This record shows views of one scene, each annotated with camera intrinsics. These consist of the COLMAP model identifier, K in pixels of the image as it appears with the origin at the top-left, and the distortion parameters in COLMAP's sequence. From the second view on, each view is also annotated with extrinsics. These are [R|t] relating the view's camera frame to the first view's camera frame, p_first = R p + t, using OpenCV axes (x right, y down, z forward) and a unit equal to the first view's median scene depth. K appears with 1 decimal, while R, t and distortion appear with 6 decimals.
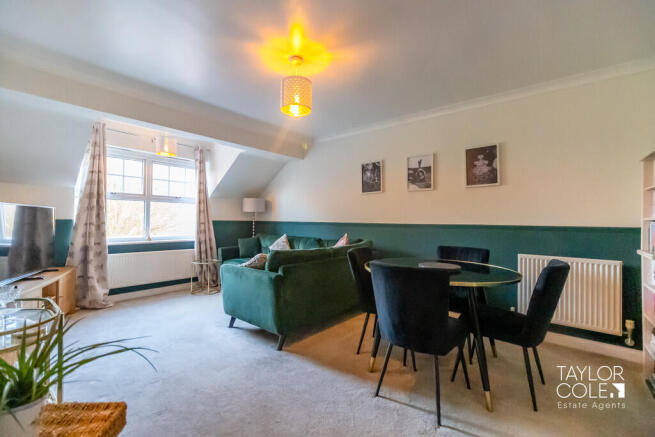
lens RADIAL K [[289.8, 0, 325.6], [0, 289.8, 217.0], [0, 0, 1]] dist [-0.000473, 0.002510]
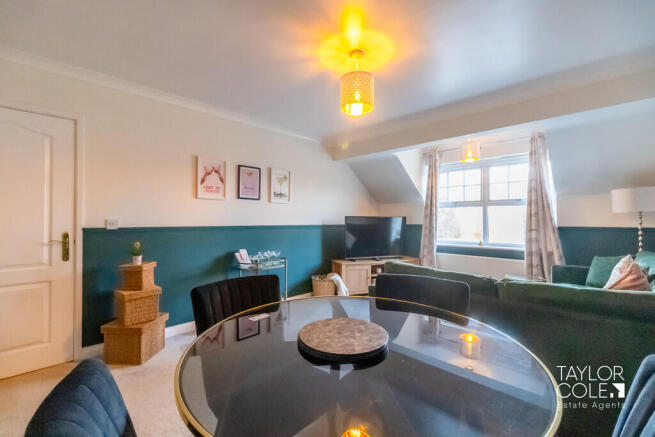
lens RADIAL K [[289.8, 0, 321.3], [0, 289.8, 215.9], [0, 0, 1]] dist [-0.000473, 0.002510]
pose [[-0.094842, -0.023634, -0.995212, 0.483088], [0.009072, 0.999656, -0.024604, -0.002213], [0.995451, -0.011362, -0.094595, 0.569851]]
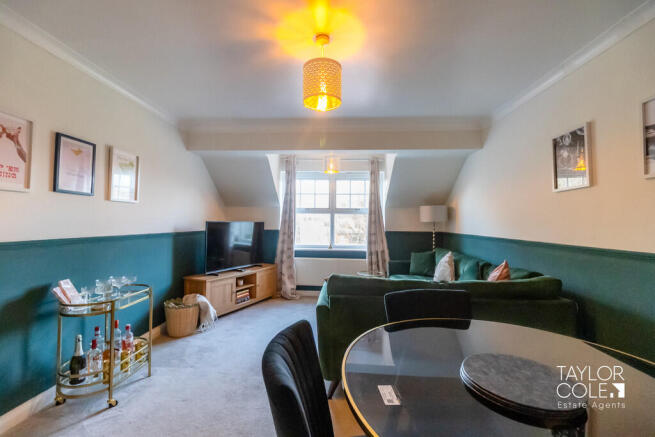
lens RADIAL K [[289.8, 0, 324.3], [0, 289.8, 216.8], [0, 0, 1]] dist [-0.000473, 0.002510]
pose [[0.596913, -0.018603, -0.802090, 0.312555], [0.005651, 0.999804, -0.018983, -0.022500], [0.802286, 0.006798, 0.596902, 0.312079]]
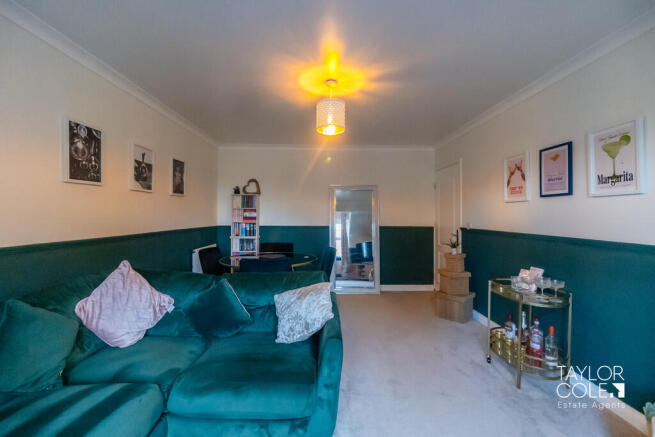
lens RADIAL K [[289.8, 0, 328.8], [0, 289.8, 218.1], [0, 0, 1]] dist [-0.000473, 0.002510]
pose [[-0.658725, -0.019217, 0.752138, -0.534359], [-0.016774, 0.999800, 0.010855, -0.030876], [-0.752197, -0.005466, -0.658916, 1.004293]]
